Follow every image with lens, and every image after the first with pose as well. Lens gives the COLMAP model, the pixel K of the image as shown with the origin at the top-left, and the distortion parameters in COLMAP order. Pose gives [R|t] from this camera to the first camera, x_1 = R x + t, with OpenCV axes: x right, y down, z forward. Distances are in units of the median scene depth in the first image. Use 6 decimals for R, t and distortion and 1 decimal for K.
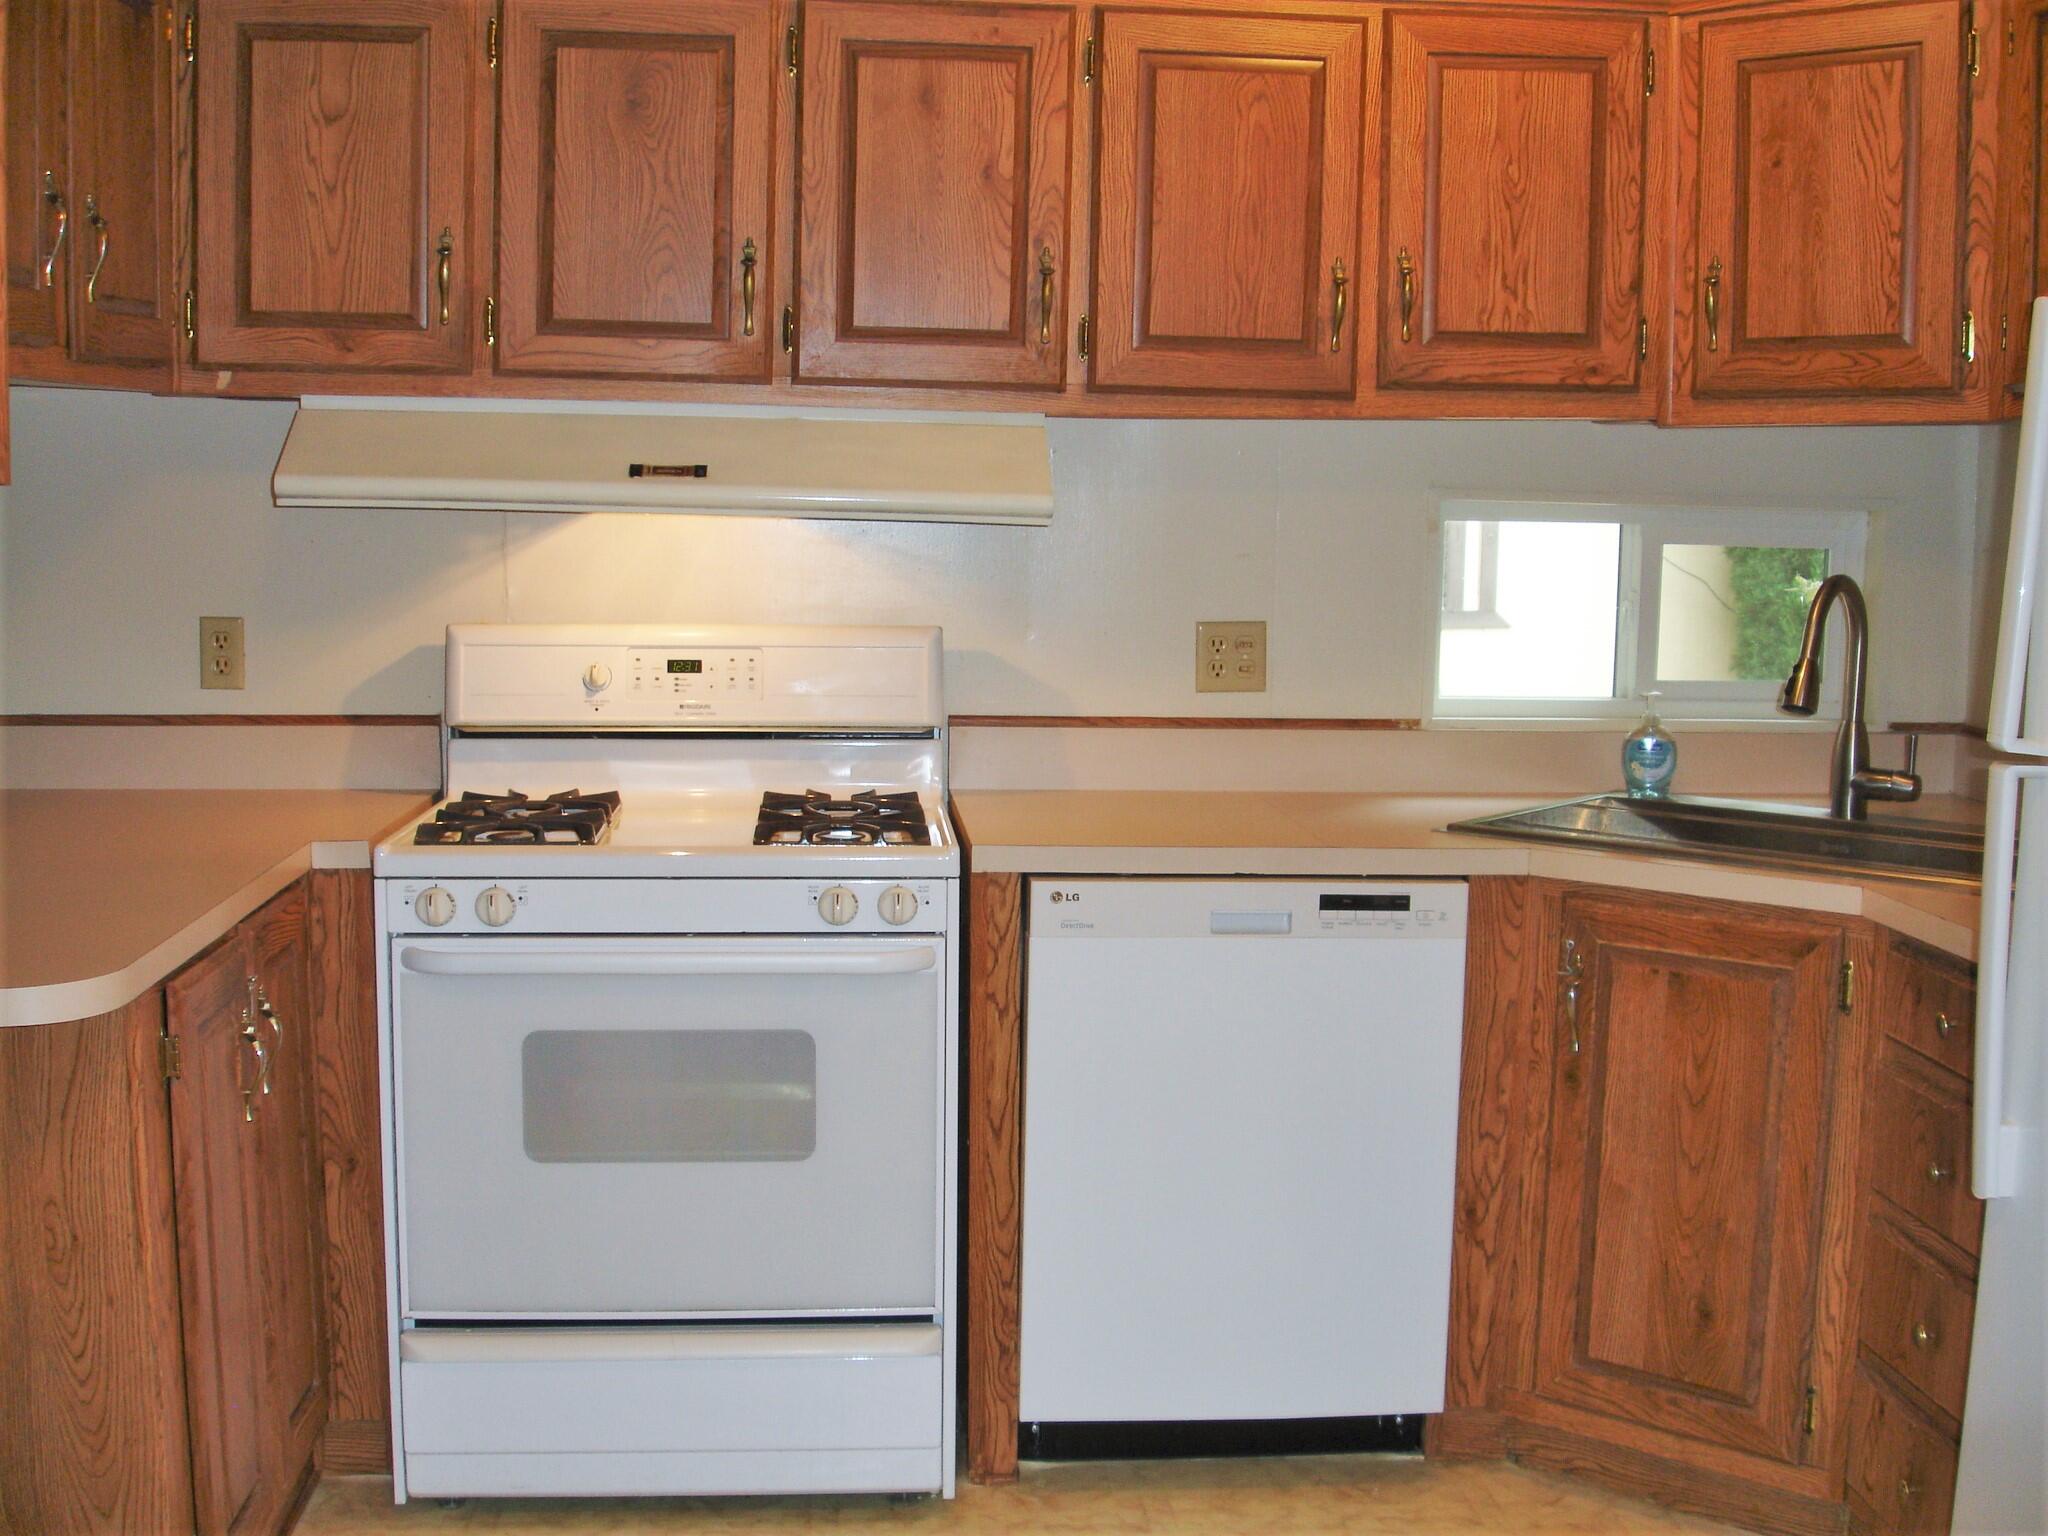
lens RADIAL K [[2313.8, 0, 1023.4], [0, 2313.8, 773.0], [0, 0, 1]] dist [-0.102034, 0.000000]
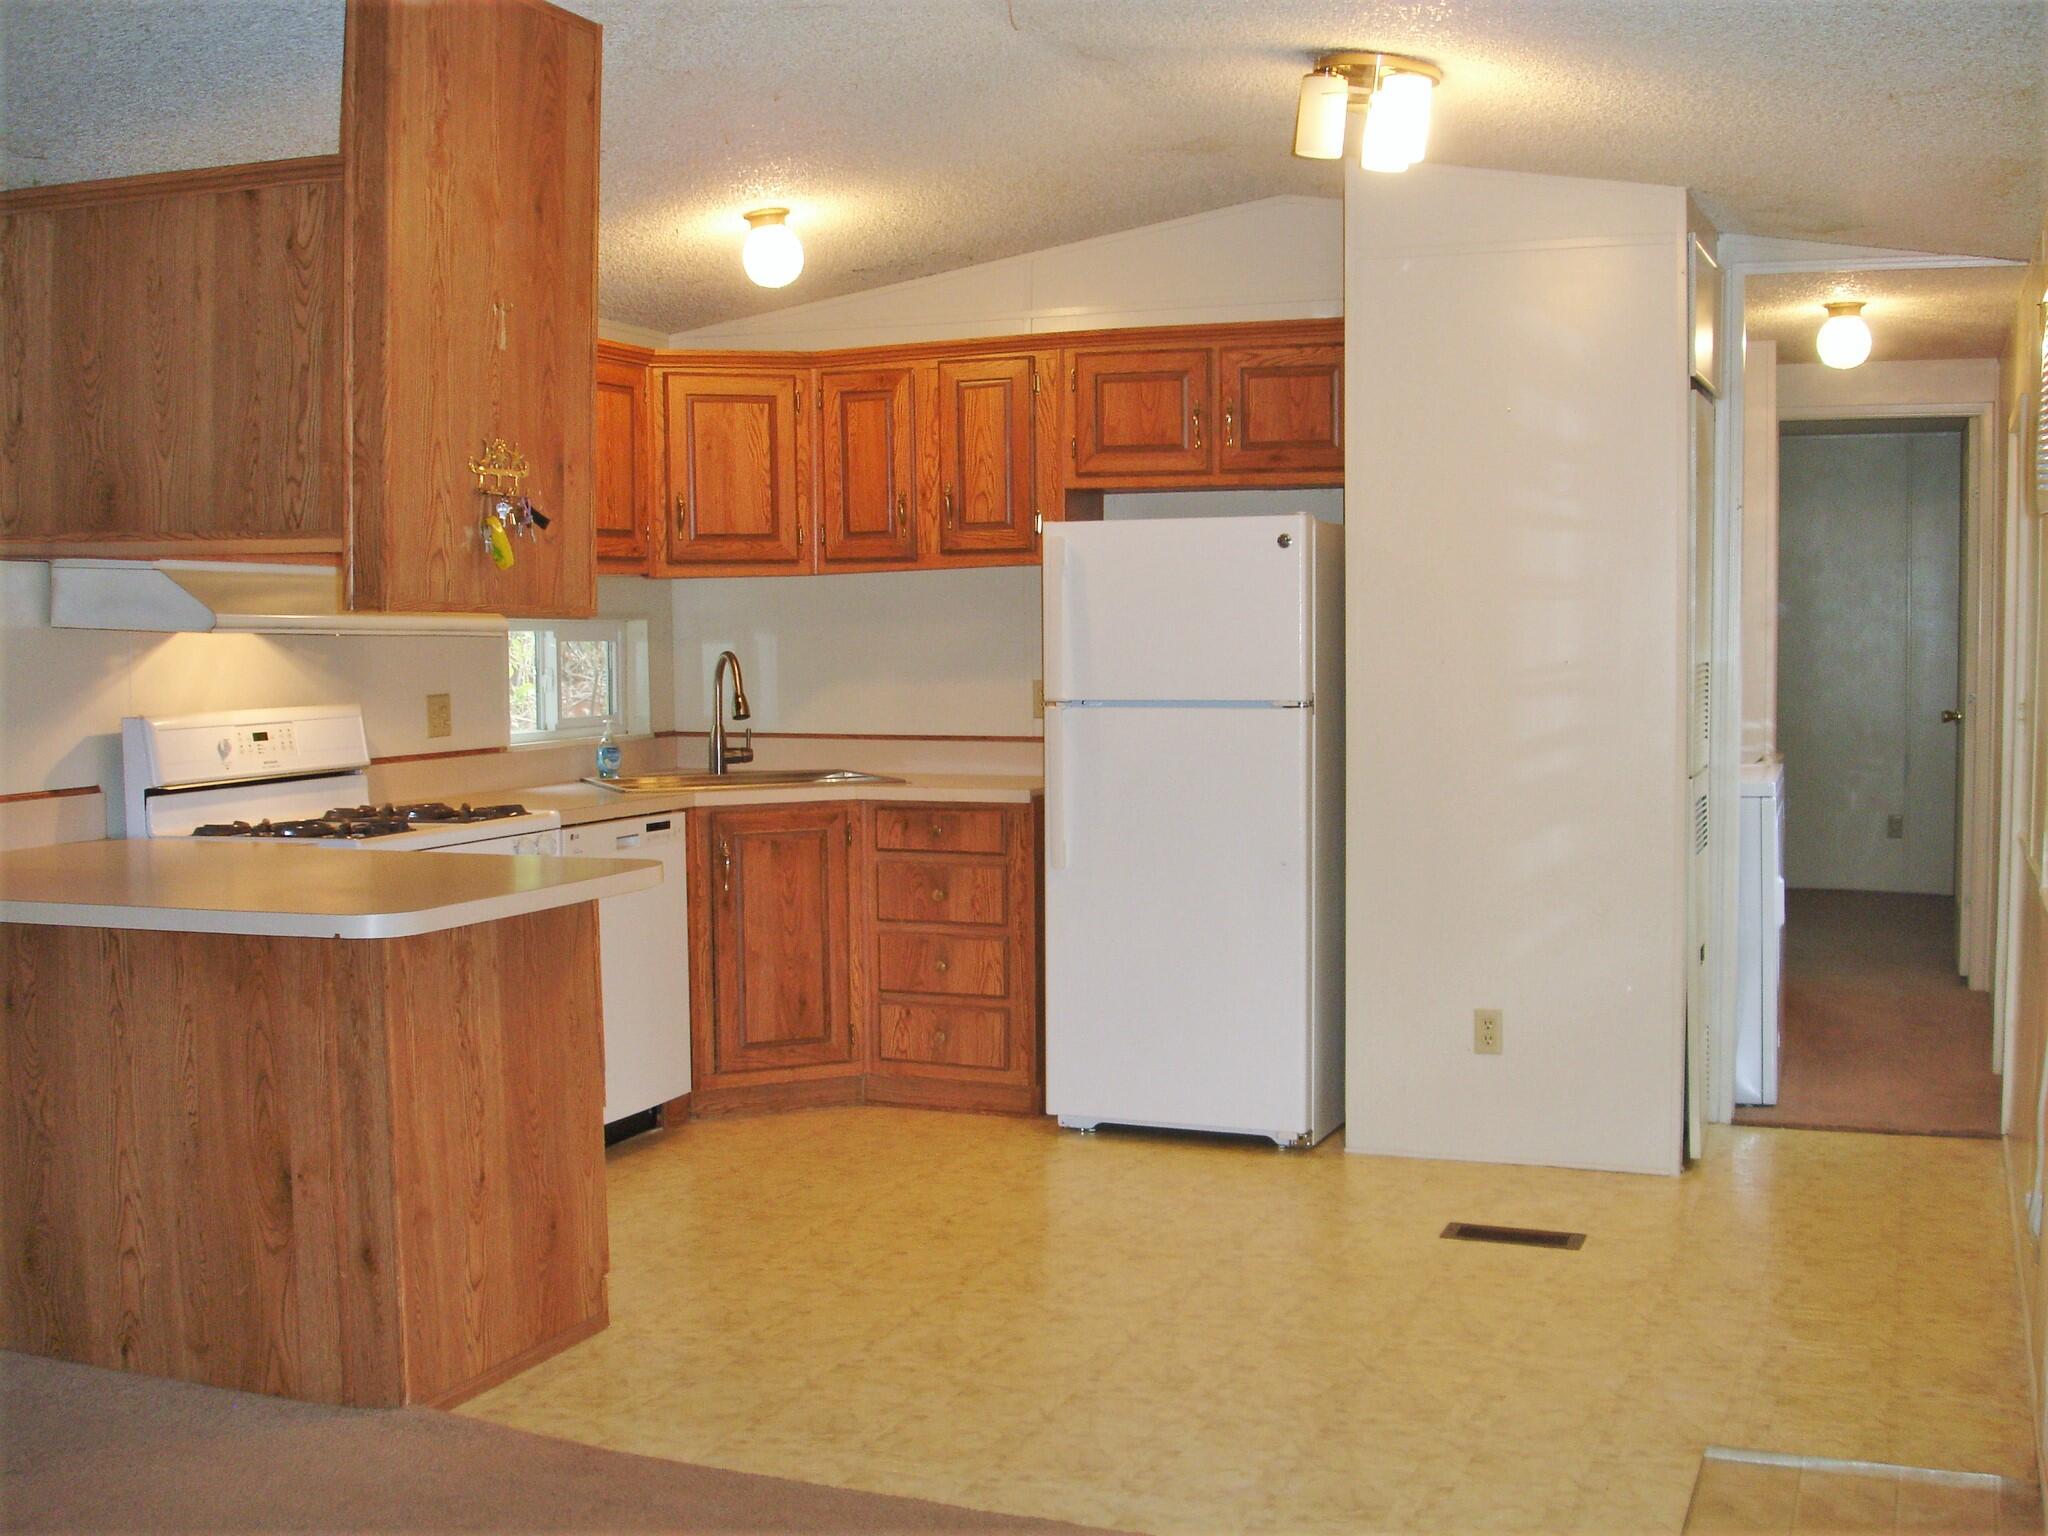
lens RADIAL K [[2313.8, 0, 1020.1], [0, 2313.8, 772.8], [0, 0, 1]] dist [-0.102034, 0.000000]
pose [[0.443984, -0.075557, 0.892843, -1.407769], [0.121050, 0.992361, 0.023784, 0.002630], [-0.887820, 0.097519, 0.449739, -0.138043]]
